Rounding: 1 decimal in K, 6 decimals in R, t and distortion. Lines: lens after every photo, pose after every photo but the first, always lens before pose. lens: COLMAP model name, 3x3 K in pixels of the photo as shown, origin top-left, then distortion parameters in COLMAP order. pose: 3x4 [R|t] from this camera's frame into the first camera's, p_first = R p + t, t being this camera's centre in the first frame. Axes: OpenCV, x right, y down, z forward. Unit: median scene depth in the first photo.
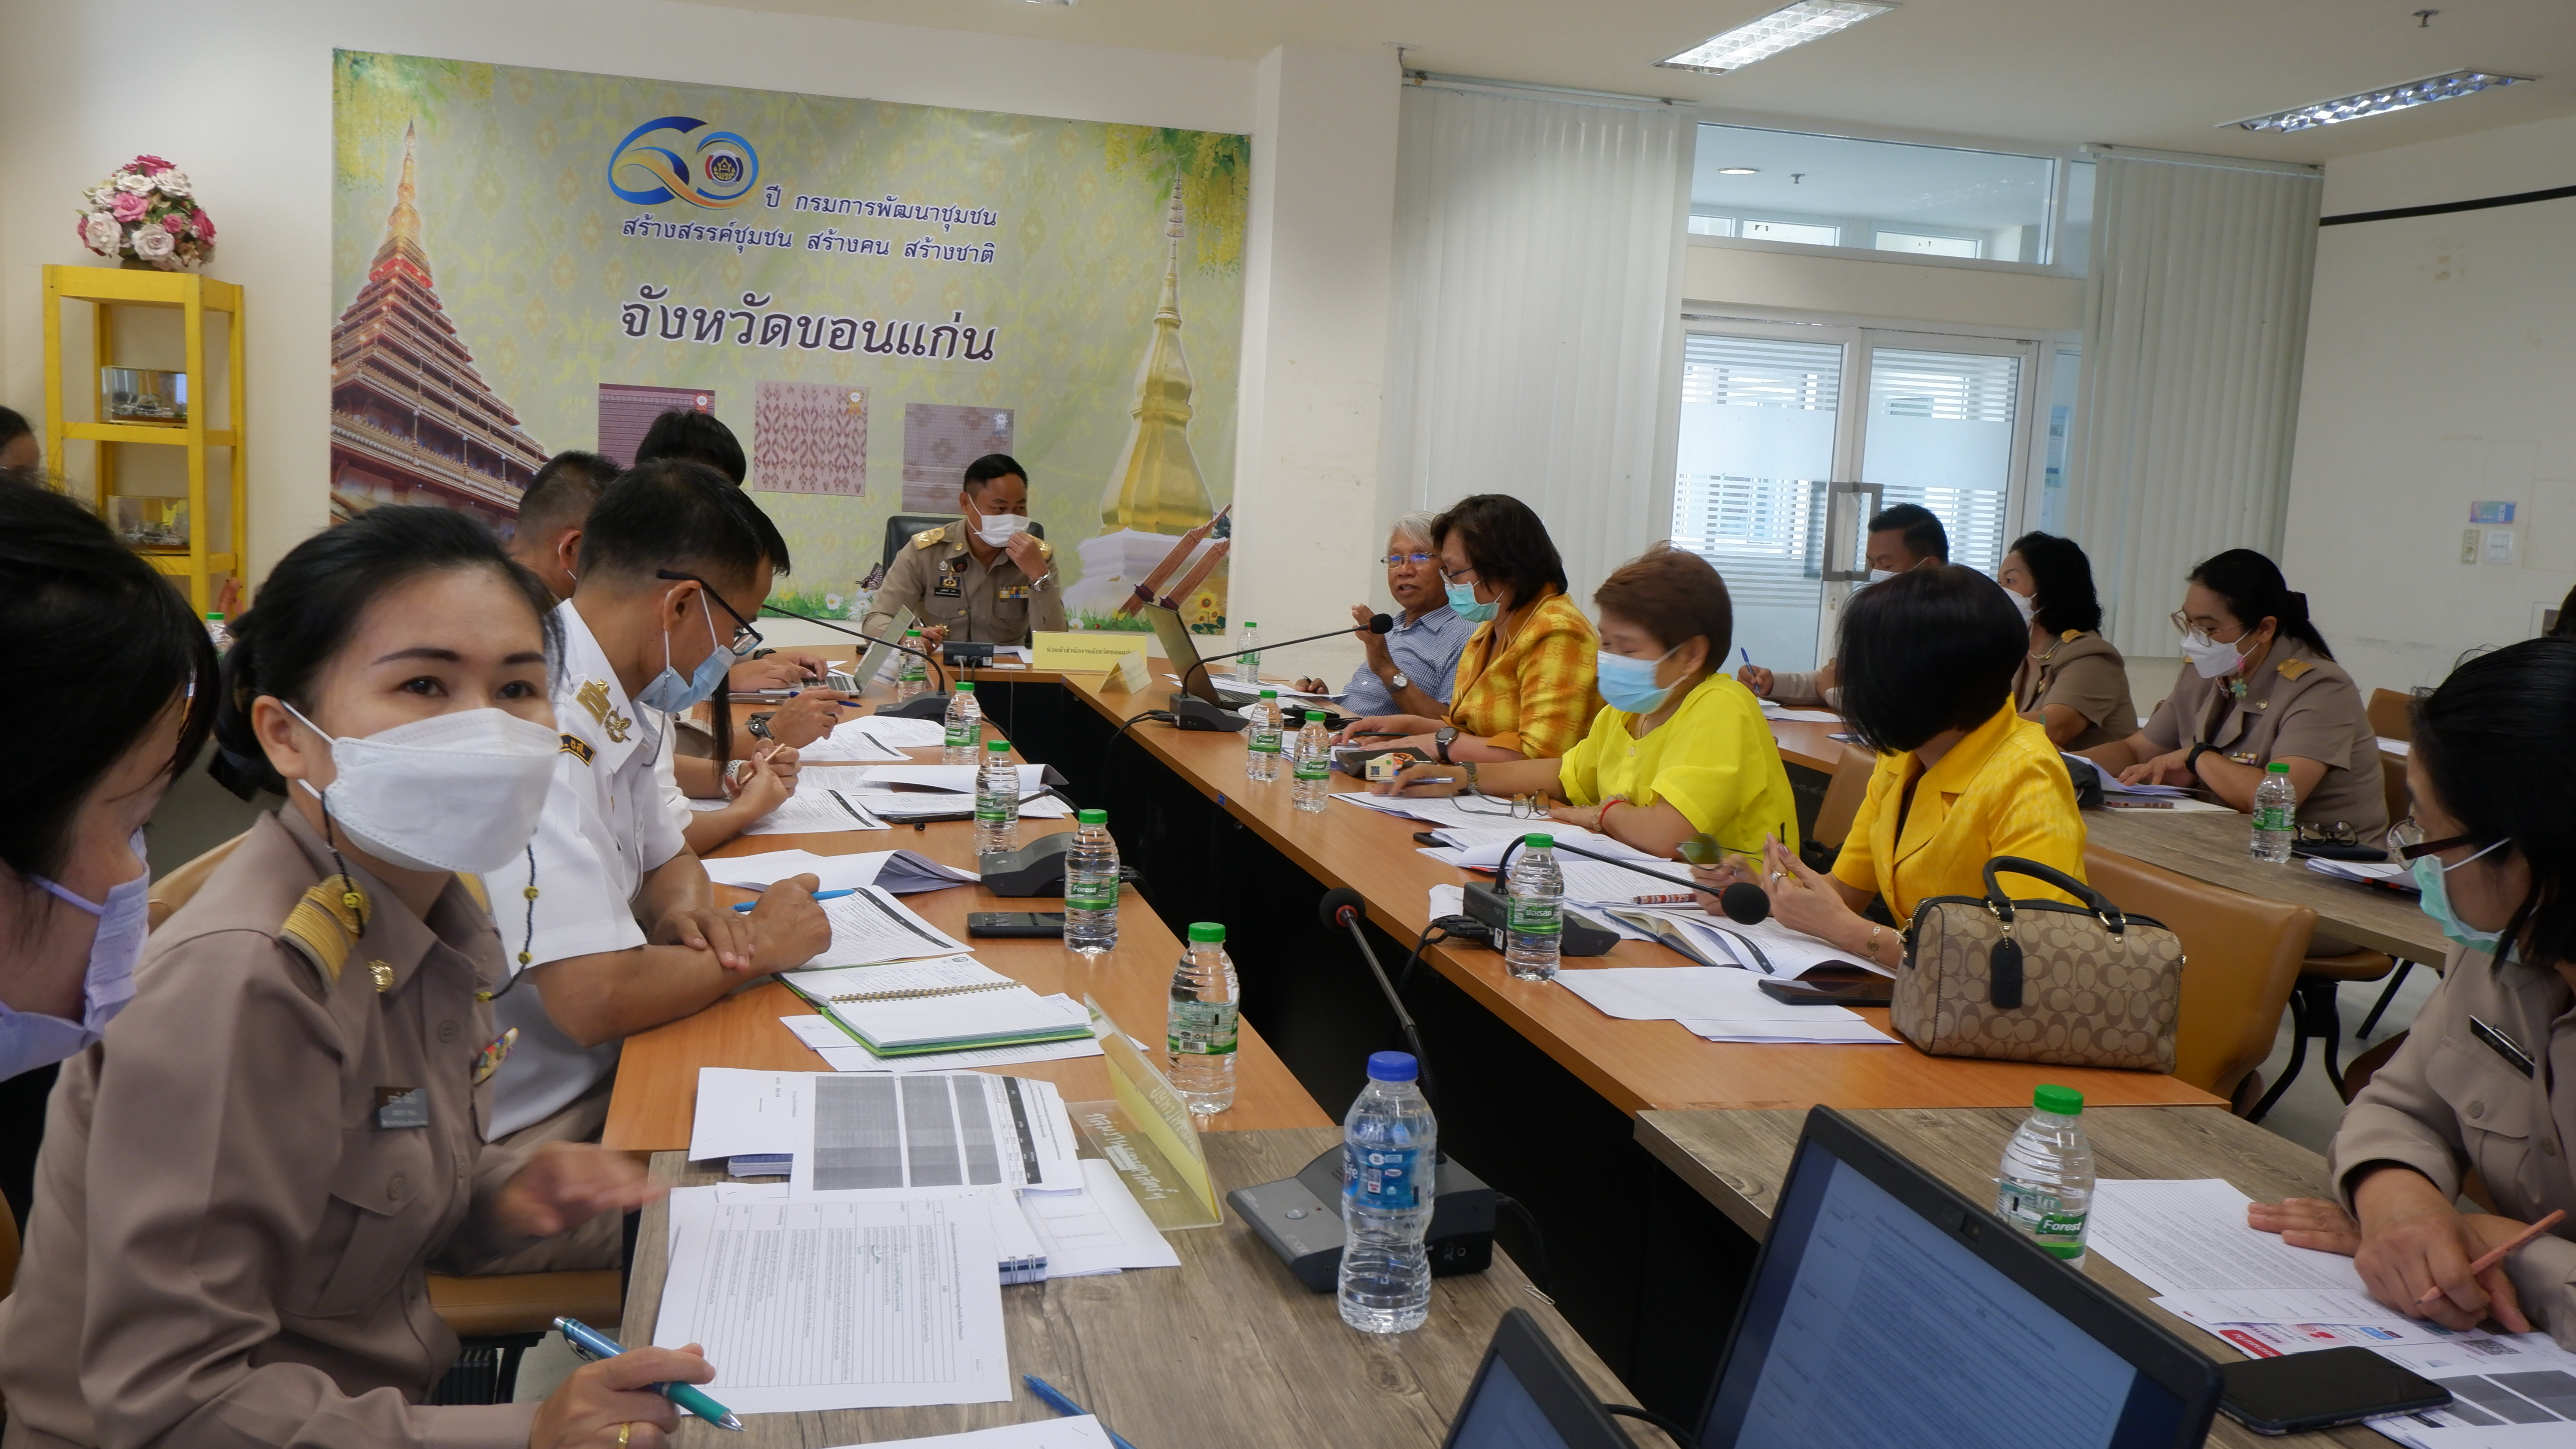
lens RADIAL K [[2075.5, 0, 1293.5], [0, 2075.5, 747.7], [0, 0, 1]] dist [-0.006605, -0.000456]
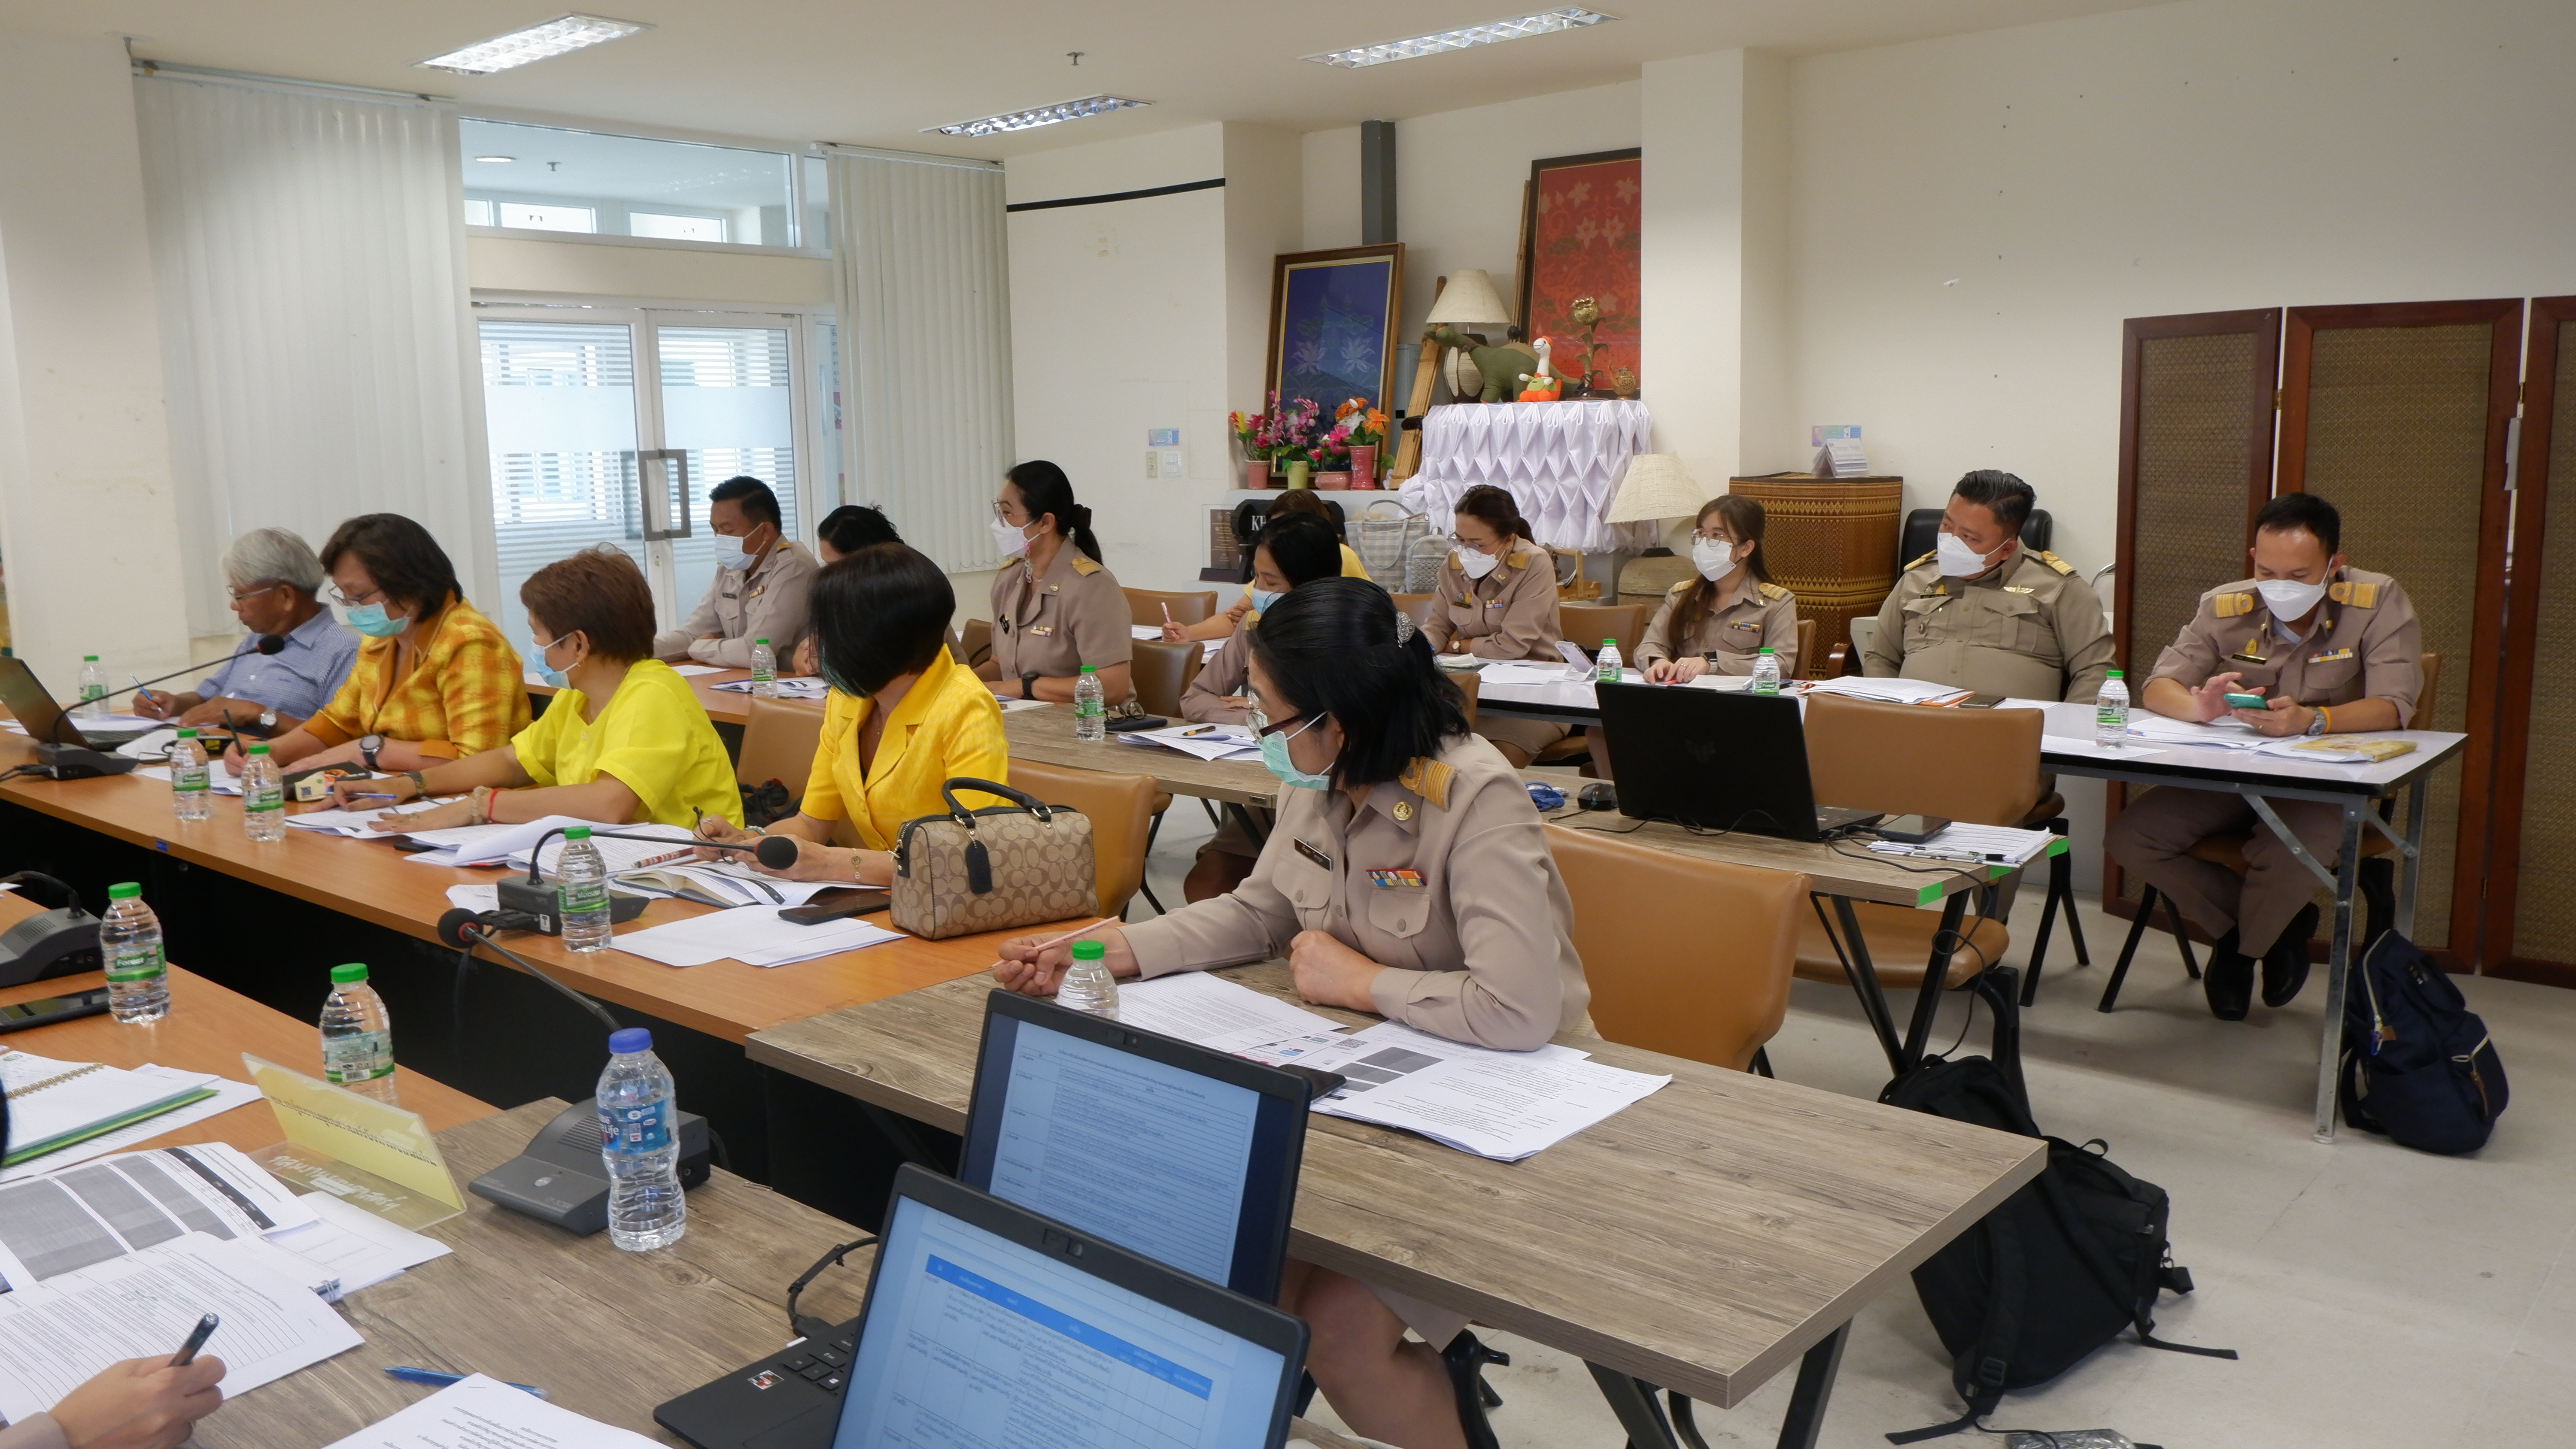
lens RADIAL K [[1906.2, 0, 1330.3], [0, 1906.2, 762.8], [0, 0, 1]] dist [-0.004383, -0.007984]
pose [[0.807743, -0.165161, 0.565927, -0.141782], [0.135244, 0.986267, 0.094800, -0.038762], [-0.573812, -0.000036, 0.818987, -0.112173]]
